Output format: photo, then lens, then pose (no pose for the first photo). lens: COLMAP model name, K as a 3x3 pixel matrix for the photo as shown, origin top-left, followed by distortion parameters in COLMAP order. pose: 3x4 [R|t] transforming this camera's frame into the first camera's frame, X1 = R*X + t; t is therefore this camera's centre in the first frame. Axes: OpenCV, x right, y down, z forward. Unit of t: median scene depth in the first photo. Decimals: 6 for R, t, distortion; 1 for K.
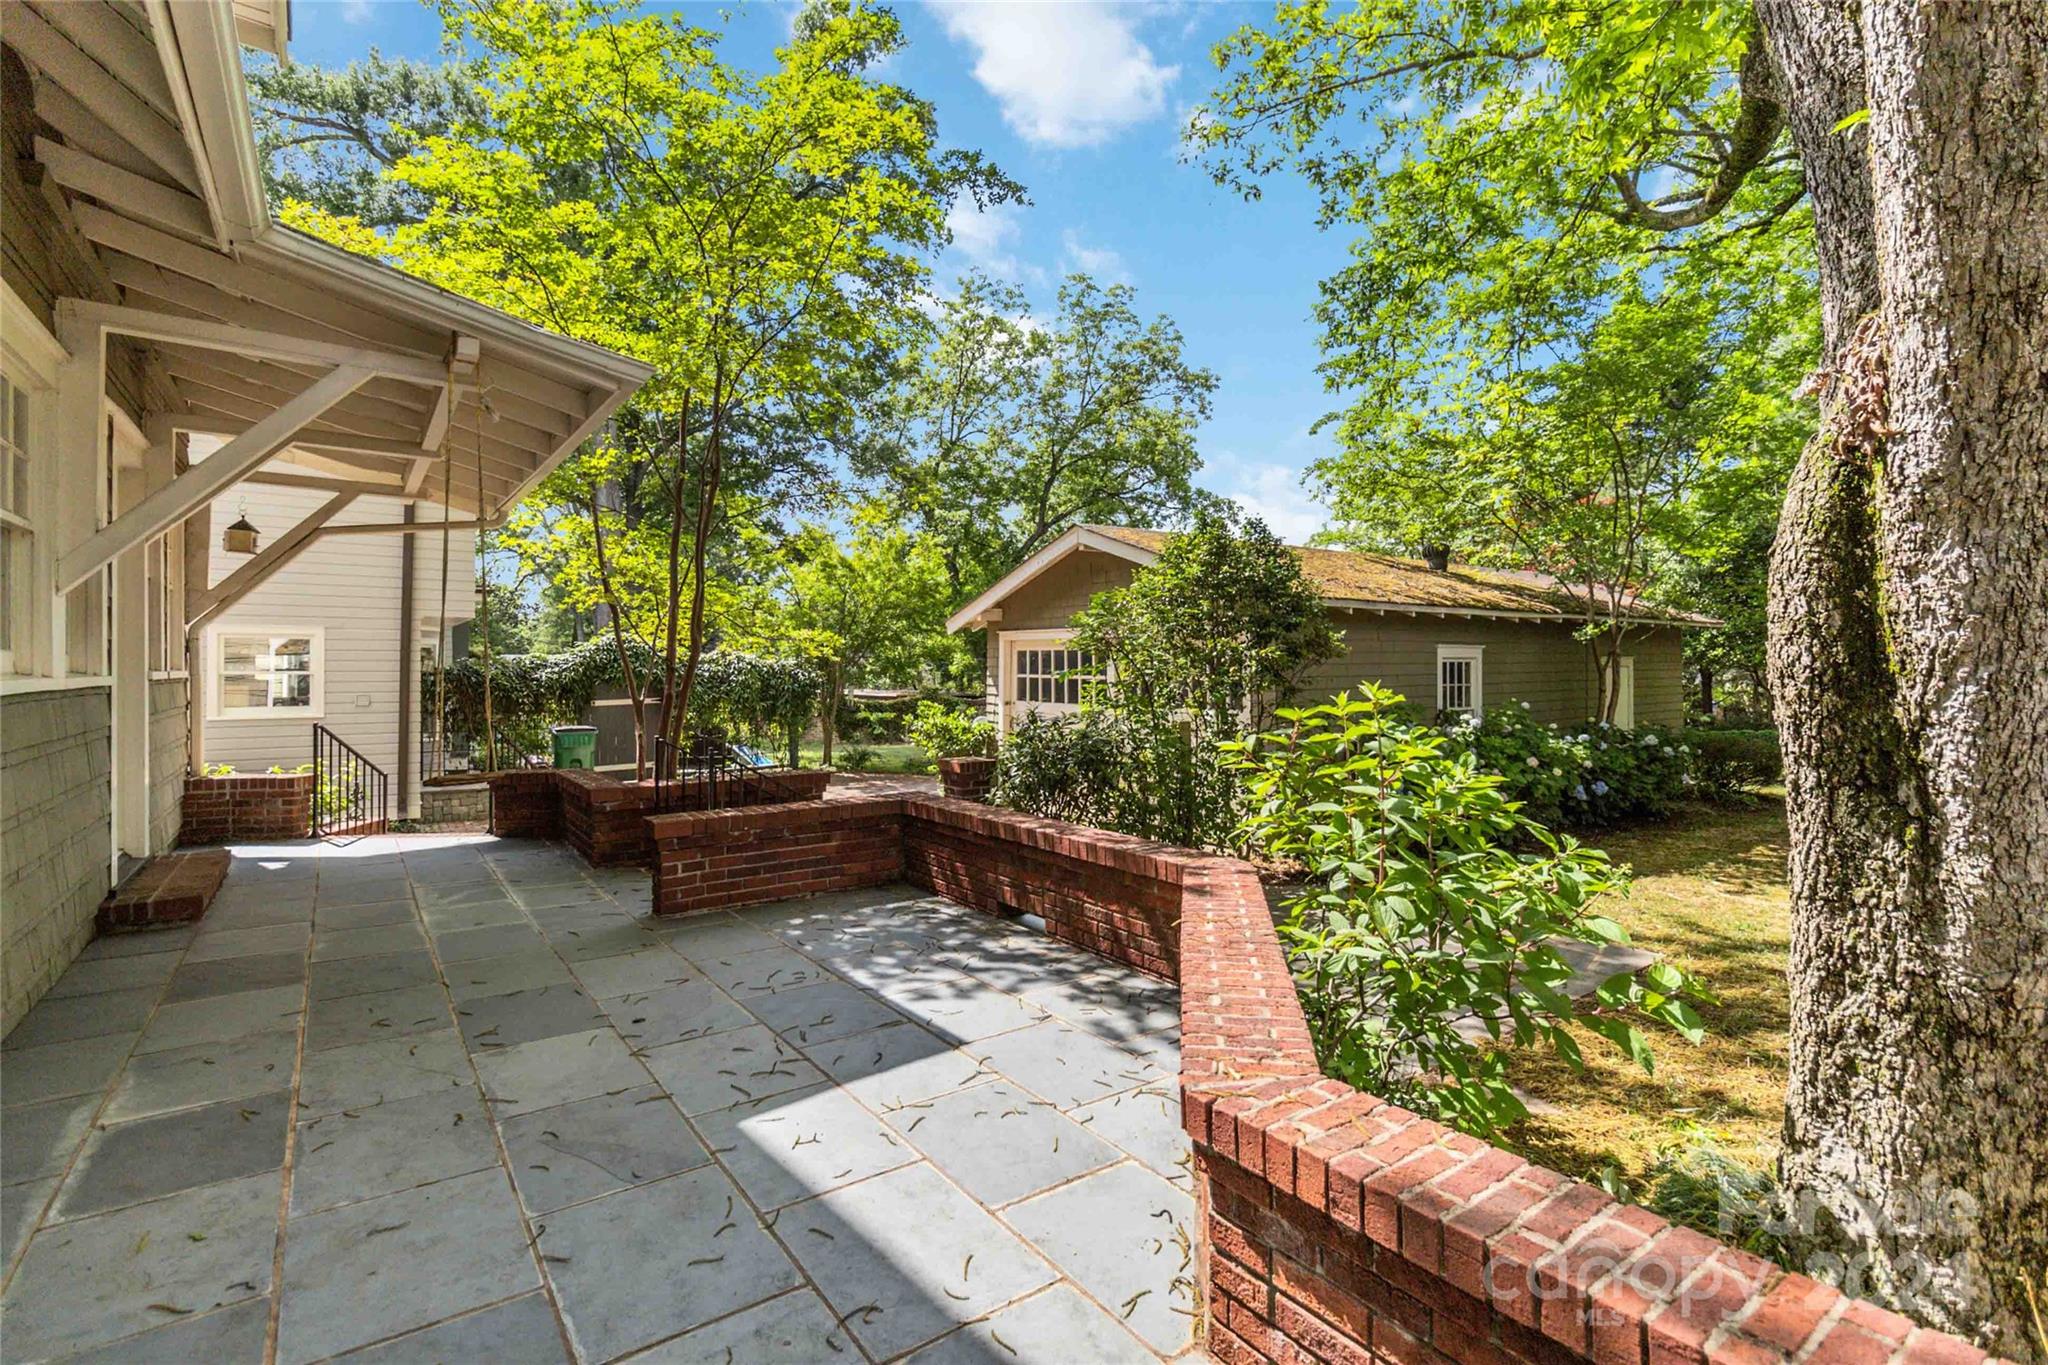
lens RADIAL K [[944.4, 0, 1029.2], [0, 944.4, 670.6], [0, 0, 1]] dist [0.001068, -0.000440]
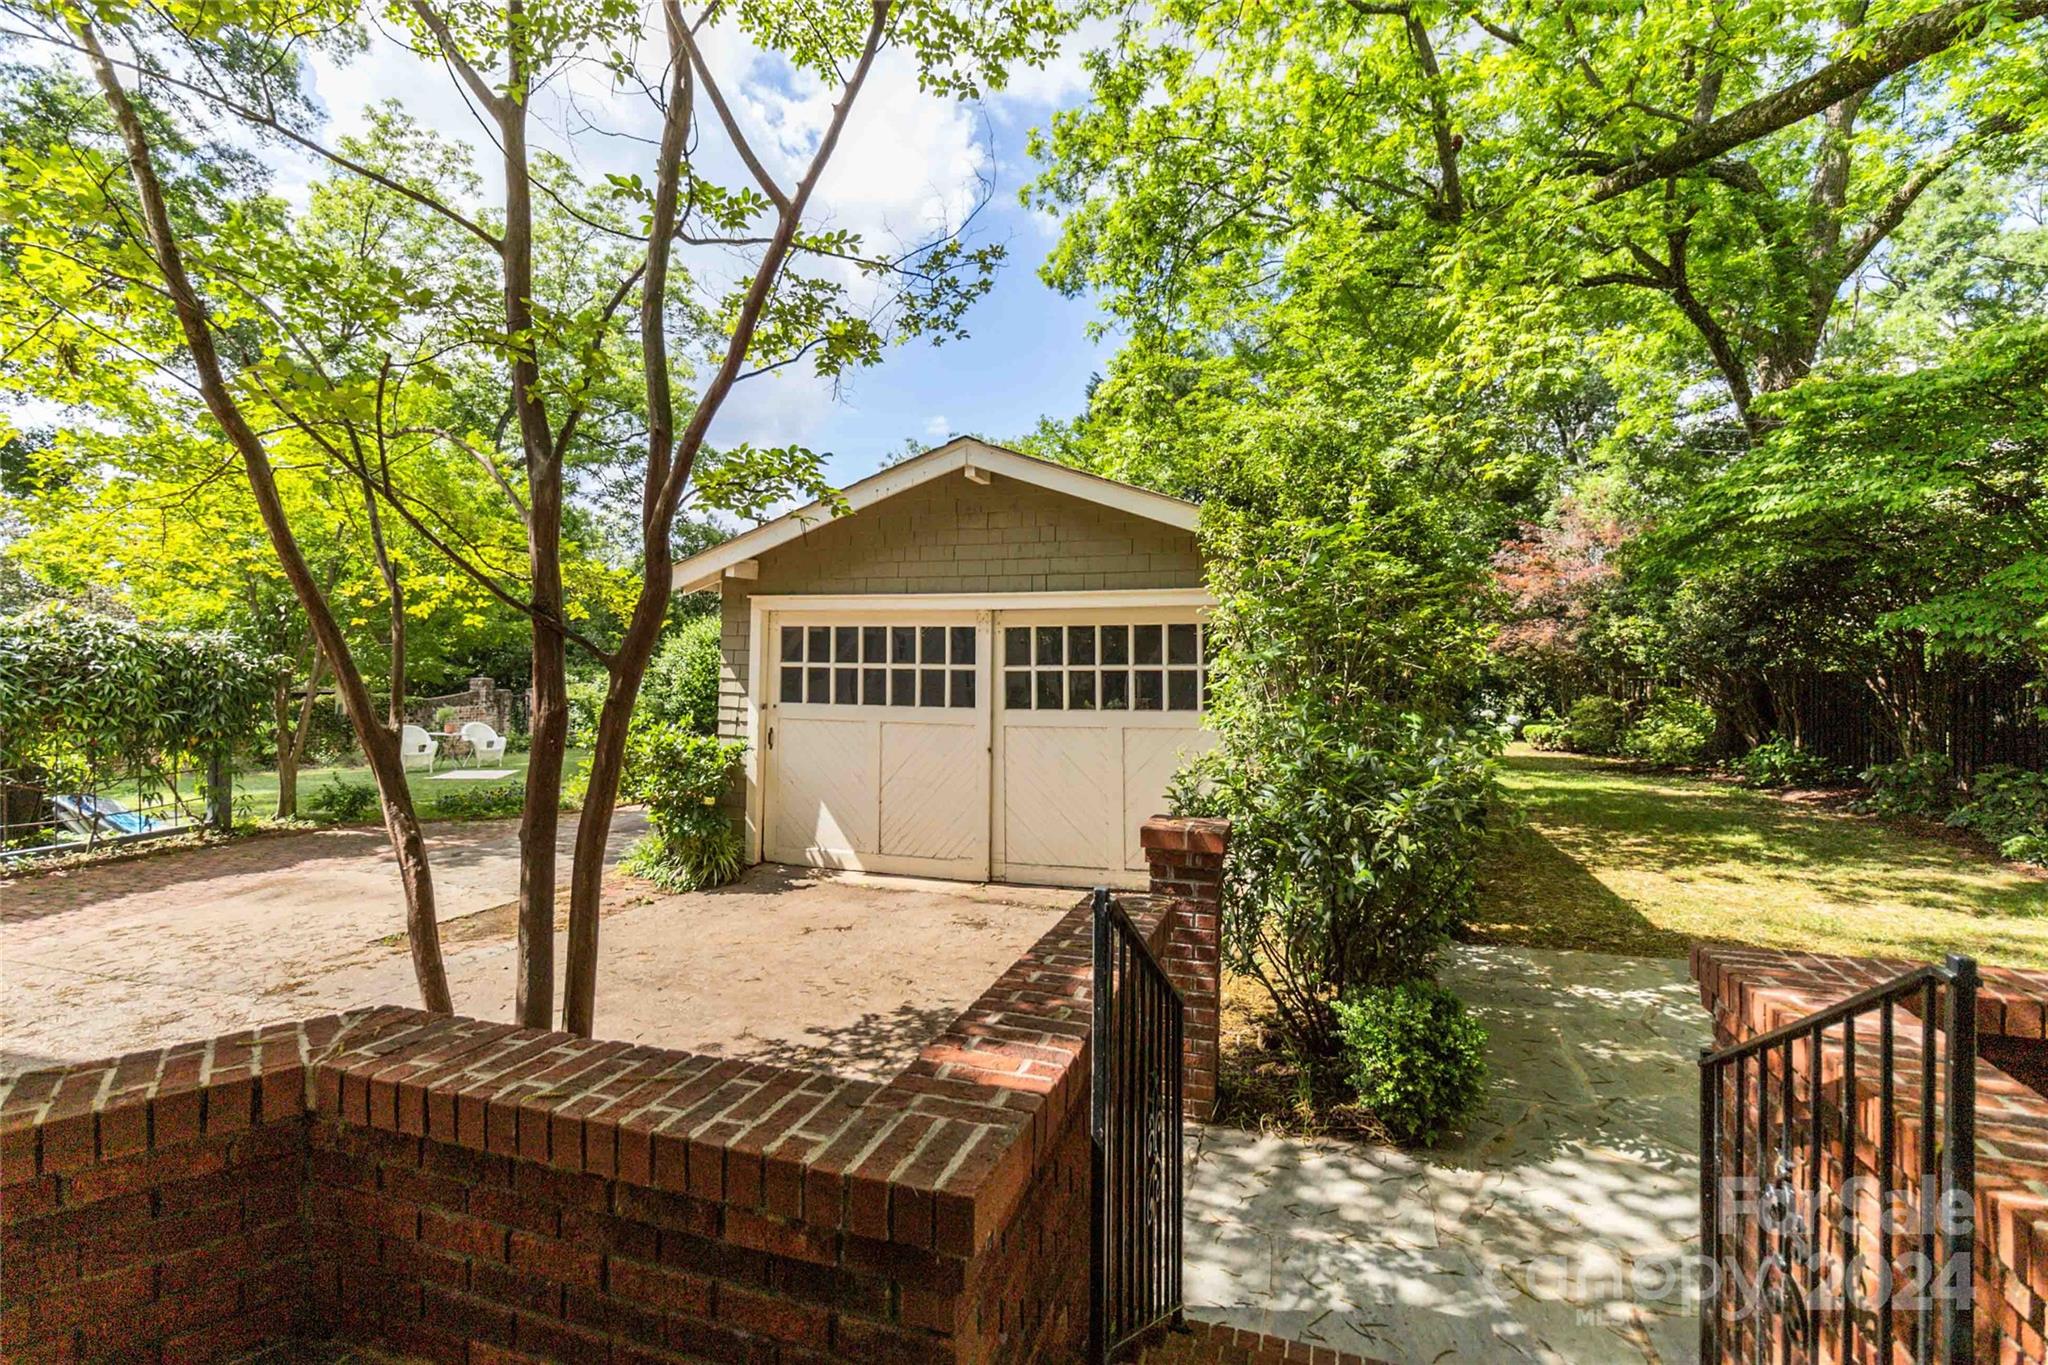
lens RADIAL K [[944.4, 0, 1032.3], [0, 944.4, 668.8], [0, 0, 1]] dist [0.001068, -0.000440]
pose [[0.812178, 0.002602, 0.583404, -0.257567], [-0.007301, 0.999957, 0.005705, 0.003554], [-0.583364, -0.008893, 0.812162, 0.379147]]
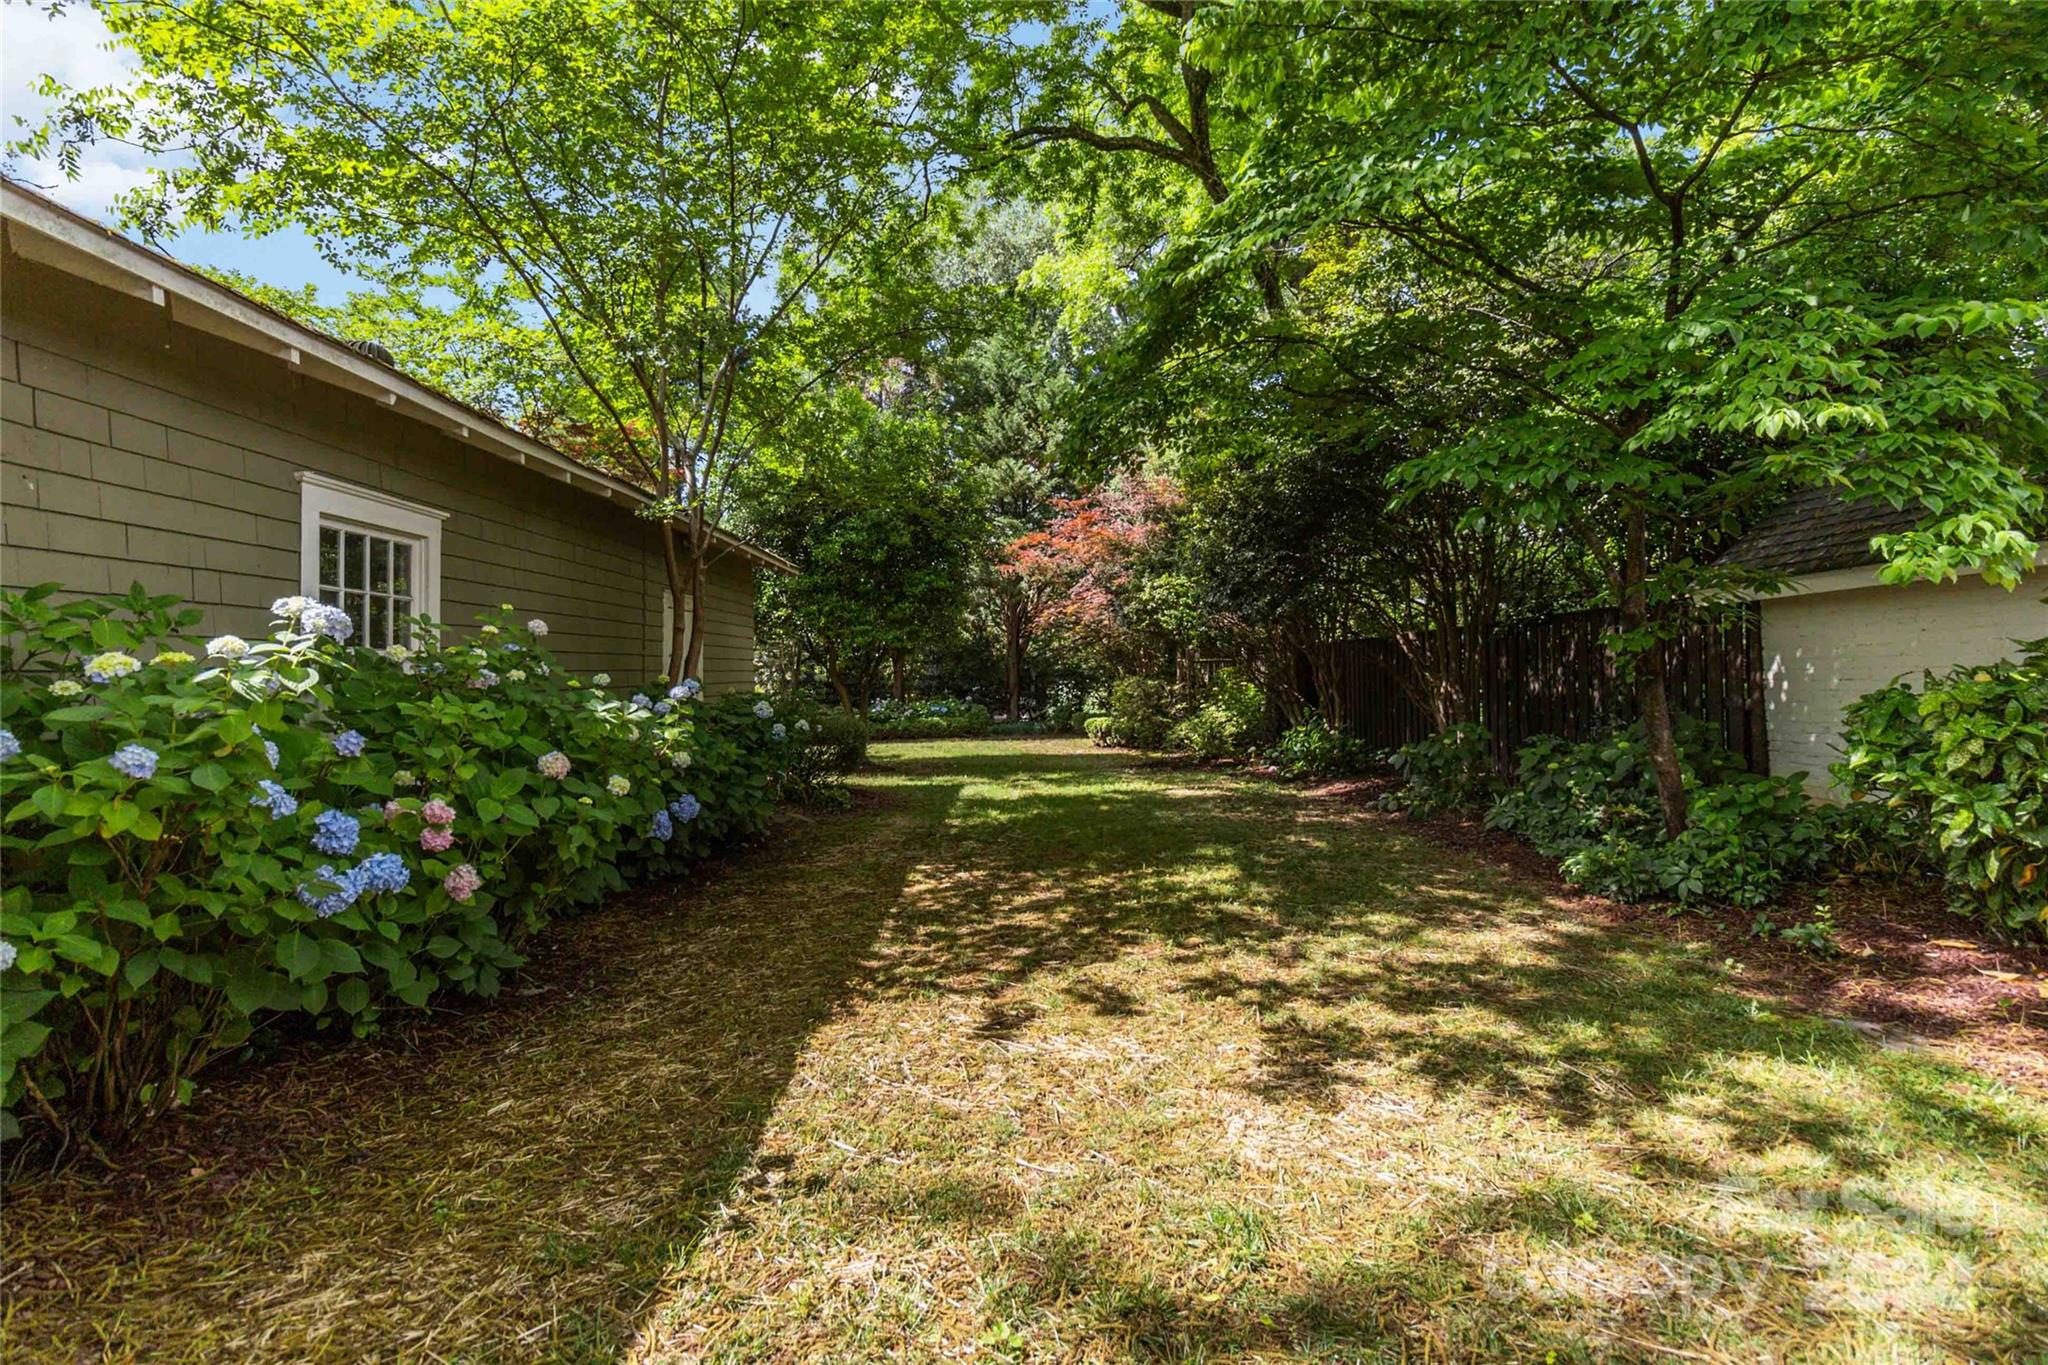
lens RADIAL K [[944.4, 0, 1022.5], [0, 944.4, 681.2], [0, 0, 1]] dist [0.001068, -0.000440]
pose [[0.582946, -0.007497, 0.812476, 0.255428], [0.007482, 0.999965, 0.003859, 0.048193], [-0.812476, 0.003830, 0.582982, 0.478315]]
